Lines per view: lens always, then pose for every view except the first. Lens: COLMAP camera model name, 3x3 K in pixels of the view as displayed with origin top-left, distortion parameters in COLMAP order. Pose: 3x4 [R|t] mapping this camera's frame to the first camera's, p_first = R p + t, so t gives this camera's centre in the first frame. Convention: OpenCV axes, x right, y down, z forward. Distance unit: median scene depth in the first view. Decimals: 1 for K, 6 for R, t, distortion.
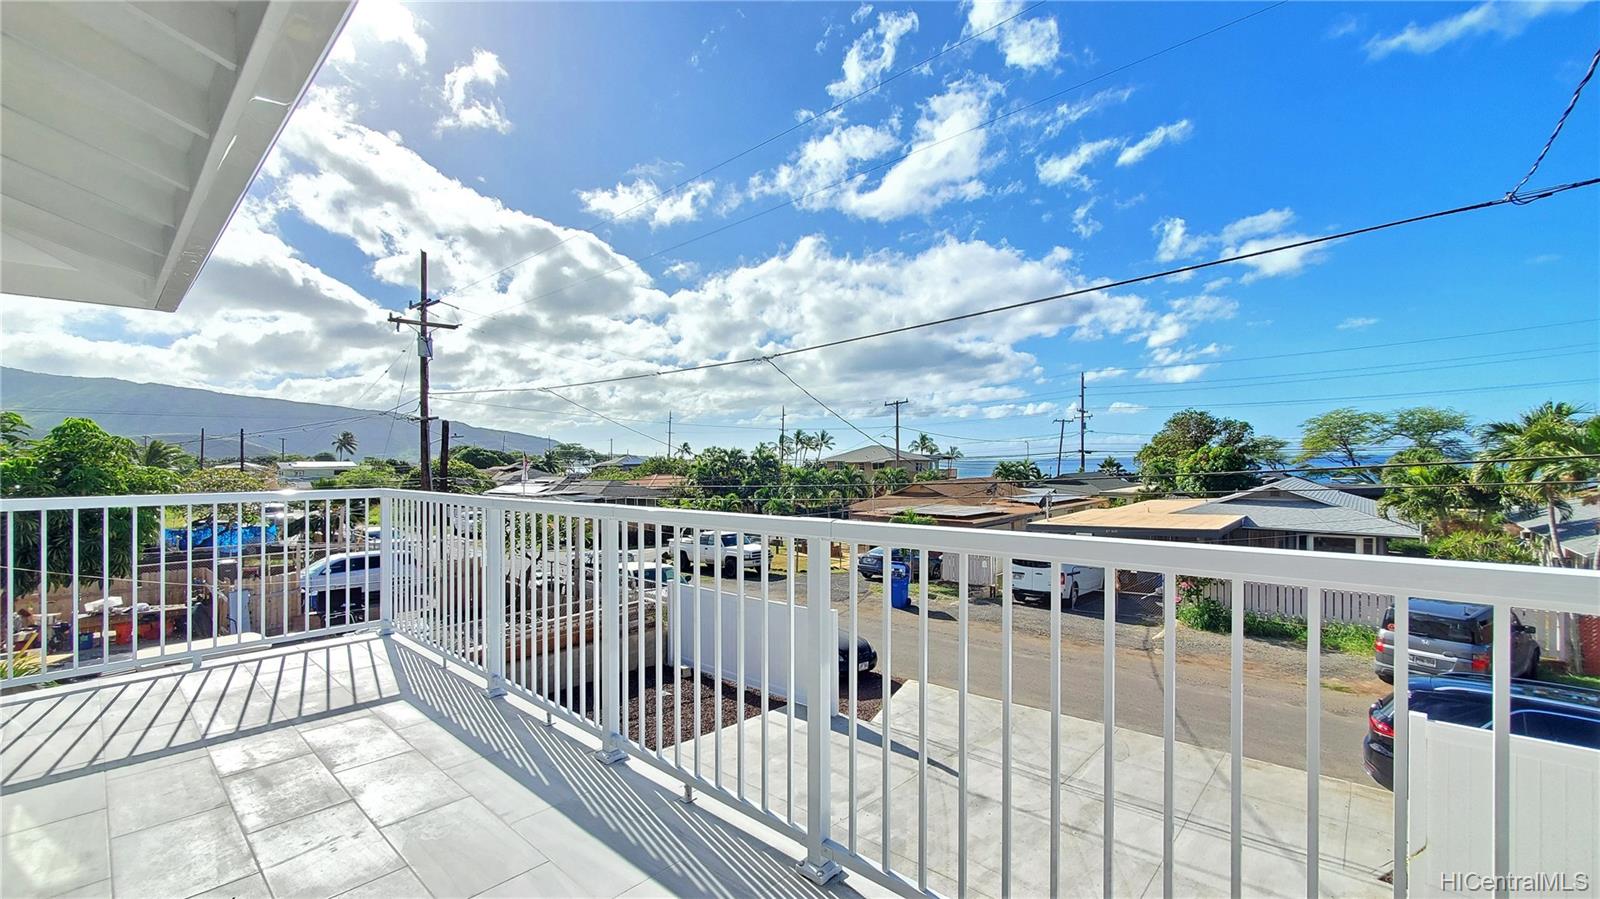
lens RADIAL K [[647.0, 0, 804.6], [0, 647.0, 456.3], [0, 0, 1]] dist [-0.001623, -0.000129]
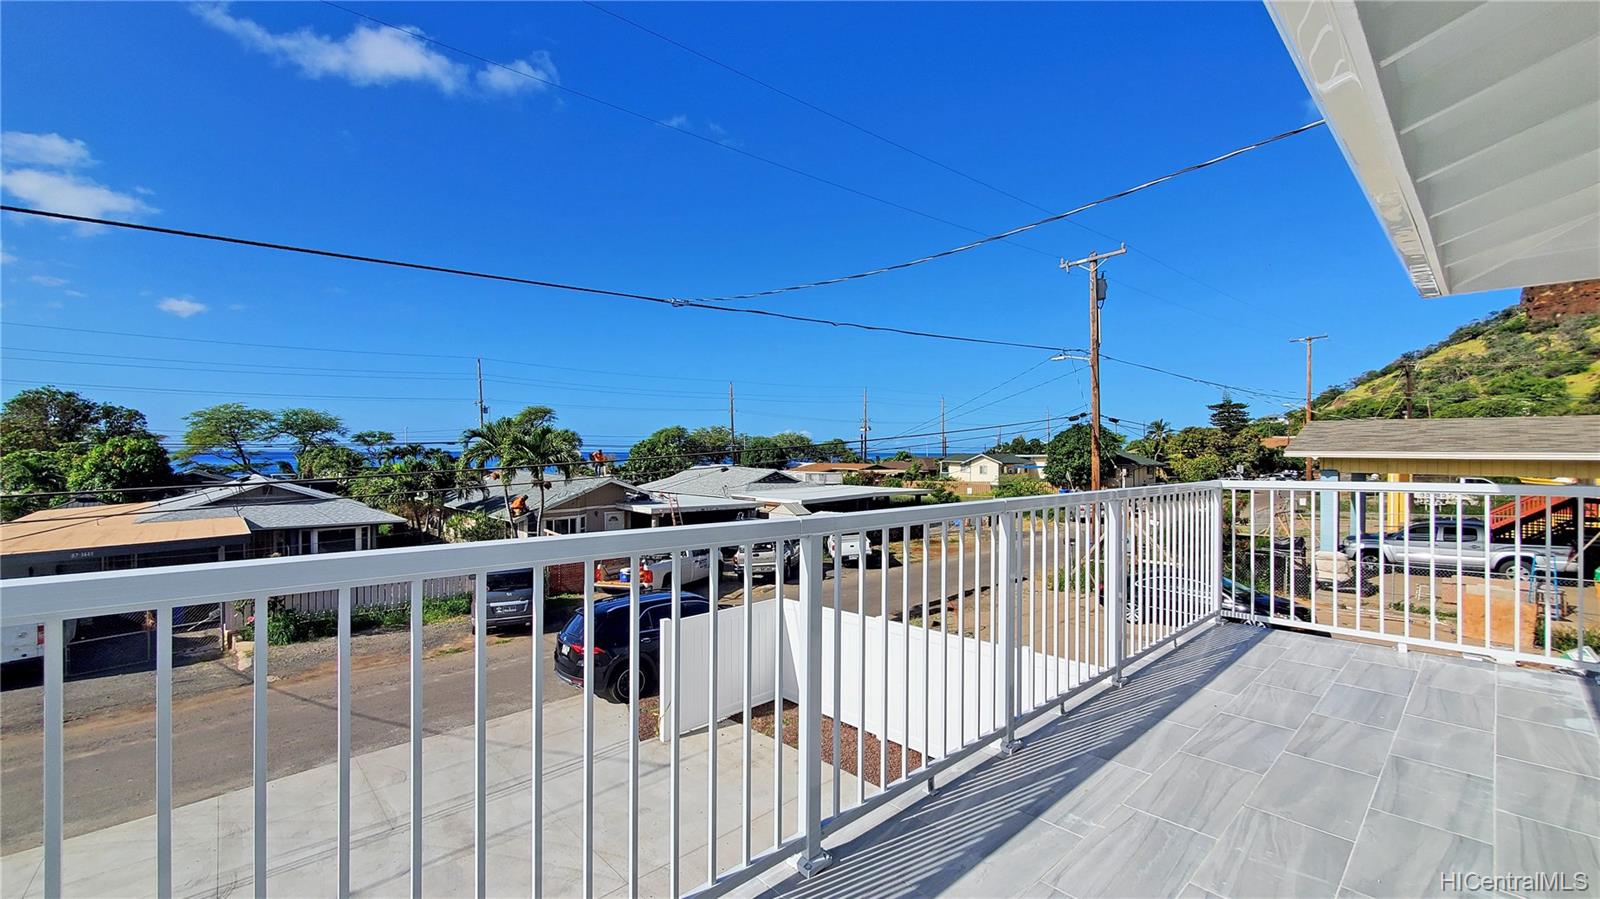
lens RADIAL K [[647.0, 0, 804.6], [0, 647.0, 456.3], [0, 0, 1]] dist [-0.001623, -0.000129]
pose [[0.098414, 0.004551, 0.995135, -0.088887], [-0.010075, 0.999943, -0.003576, 0.001331], [-0.995095, -0.009674, 0.098454, 0.082277]]
